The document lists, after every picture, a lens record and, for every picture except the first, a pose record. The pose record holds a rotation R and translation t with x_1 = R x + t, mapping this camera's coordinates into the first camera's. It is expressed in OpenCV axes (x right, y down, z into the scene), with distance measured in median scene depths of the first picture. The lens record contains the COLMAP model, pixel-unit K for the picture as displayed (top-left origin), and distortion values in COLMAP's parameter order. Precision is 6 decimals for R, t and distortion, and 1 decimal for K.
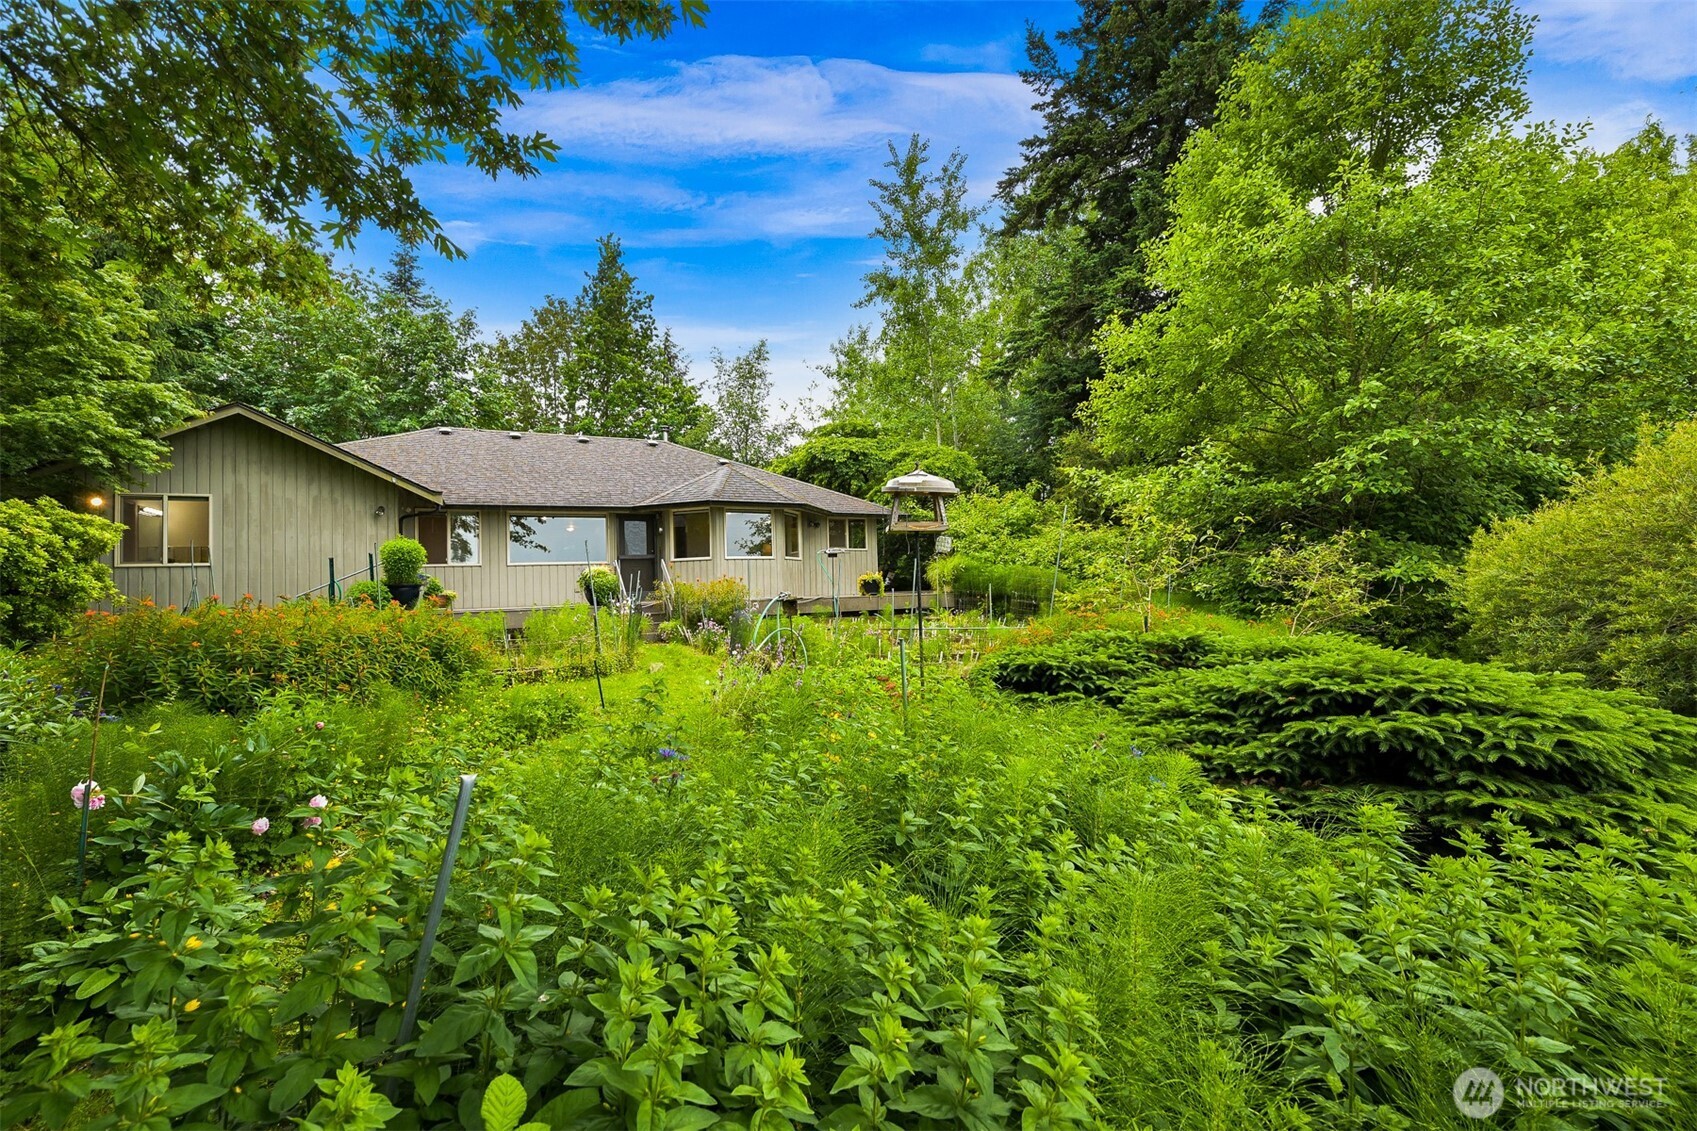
lens RADIAL K [[701.0, 0, 846.5], [0, 701.0, 596.7], [0, 0, 1]] dist [-0.027235, -0.000161]
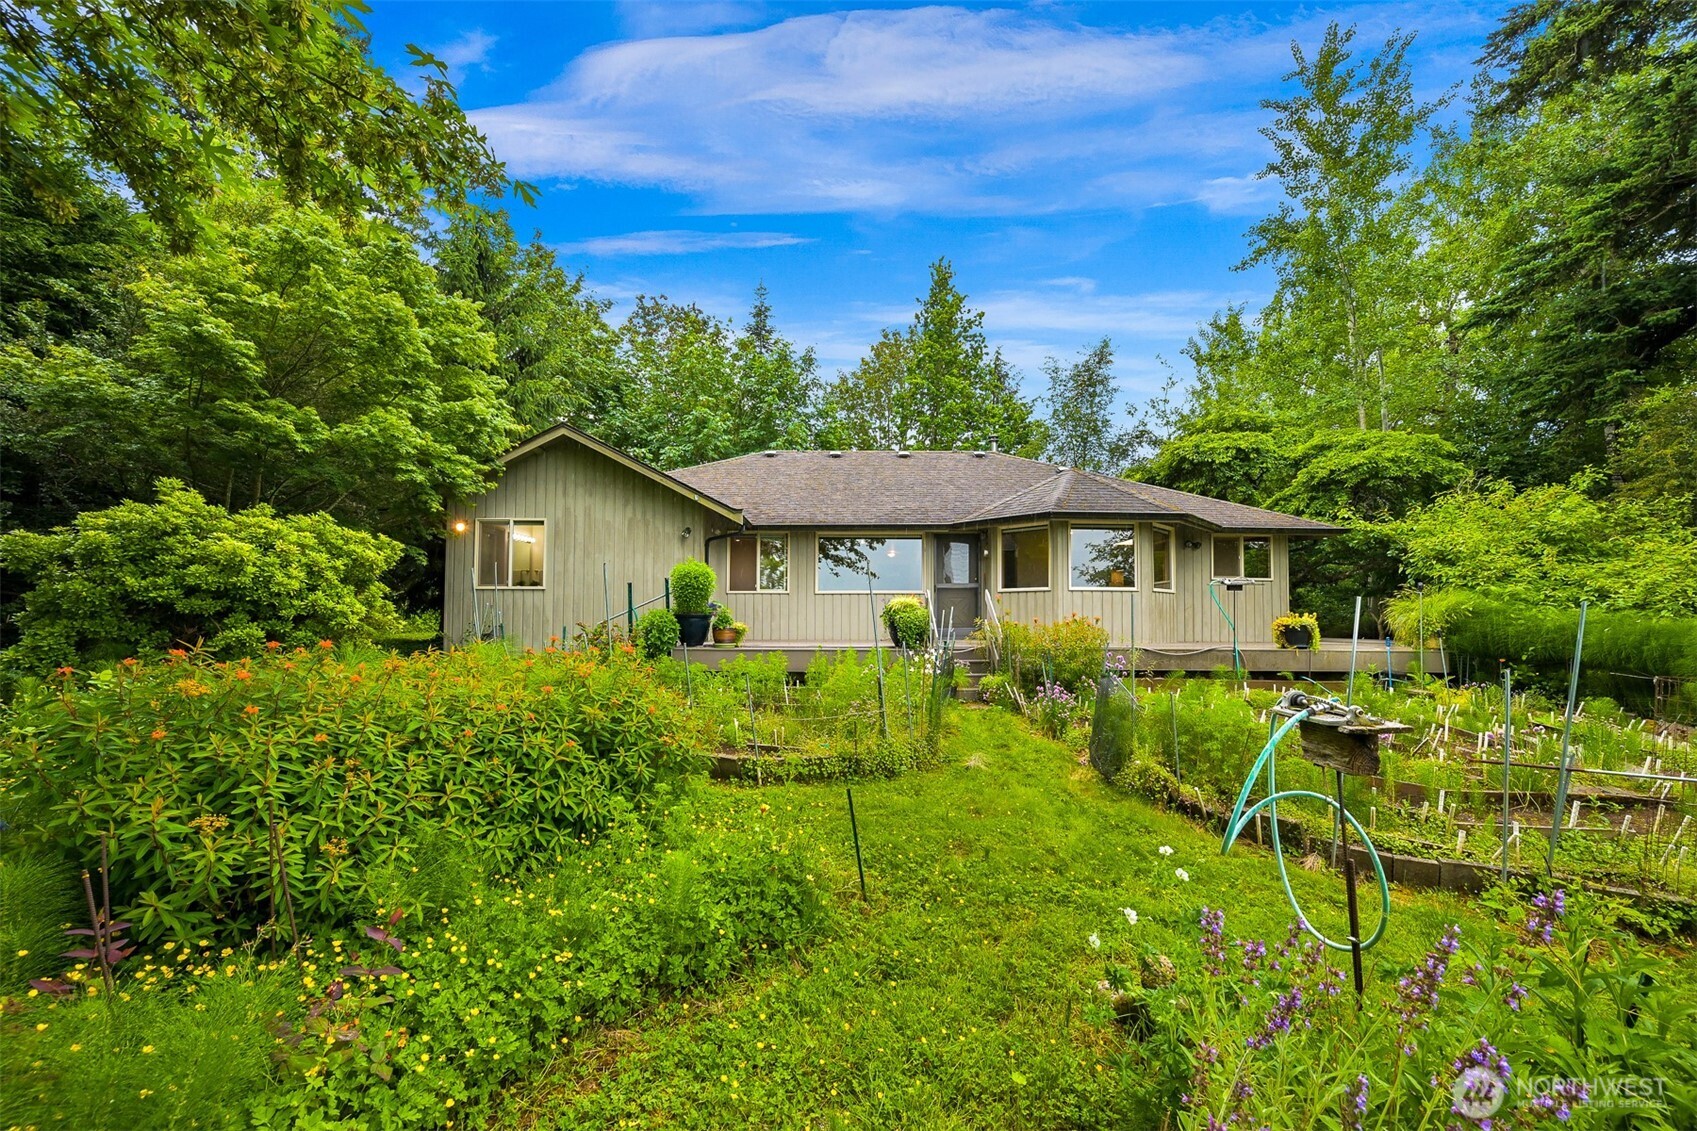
lens RADIAL K [[696.2, 0, 848.5], [0, 696.2, 565.5], [0, 0, 1]] dist [0.001574, 0.000219]
pose [[0.897701, 0.000799, -0.440604, -0.034492], [-0.037347, 0.996537, -0.074285, -0.009296], [0.439019, 0.083141, 0.894623, 0.136099]]
